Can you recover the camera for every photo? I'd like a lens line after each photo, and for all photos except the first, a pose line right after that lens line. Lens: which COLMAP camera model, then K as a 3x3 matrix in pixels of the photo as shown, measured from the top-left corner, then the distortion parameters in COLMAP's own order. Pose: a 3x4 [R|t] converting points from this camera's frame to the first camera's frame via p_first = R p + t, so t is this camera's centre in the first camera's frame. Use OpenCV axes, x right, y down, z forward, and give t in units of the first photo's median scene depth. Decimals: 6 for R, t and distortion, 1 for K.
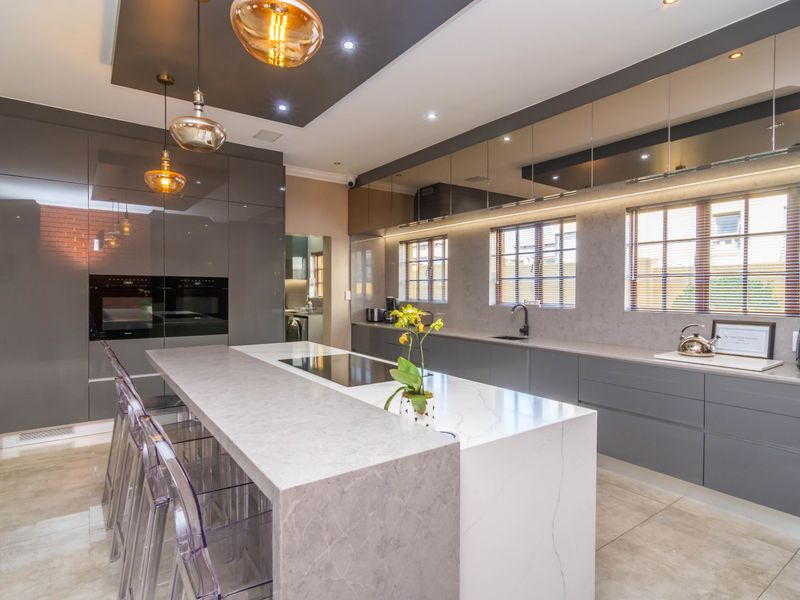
lens RADIAL K [[441.1, 0, 403.3], [0, 441.1, 300.2], [0, 0, 1]] dist [0.003335, -0.000460]
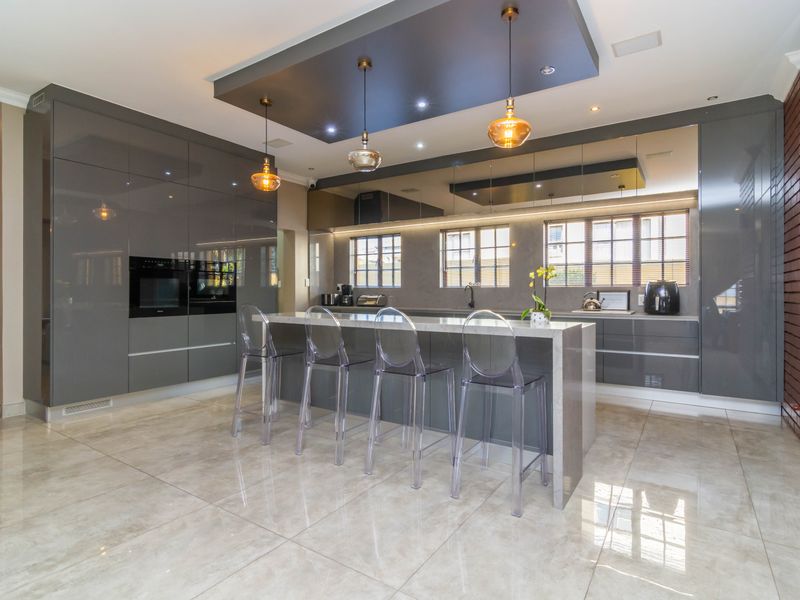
lens RADIAL K [[441.1, 0, 399.1], [0, 441.1, 294.9], [0, 0, 1]] dist [0.003335, -0.000460]
pose [[0.935298, -0.008157, 0.353766, -0.389427], [0.012923, 0.999855, -0.011113, 0.046454], [-0.353624, 0.014965, 0.935268, -0.197122]]
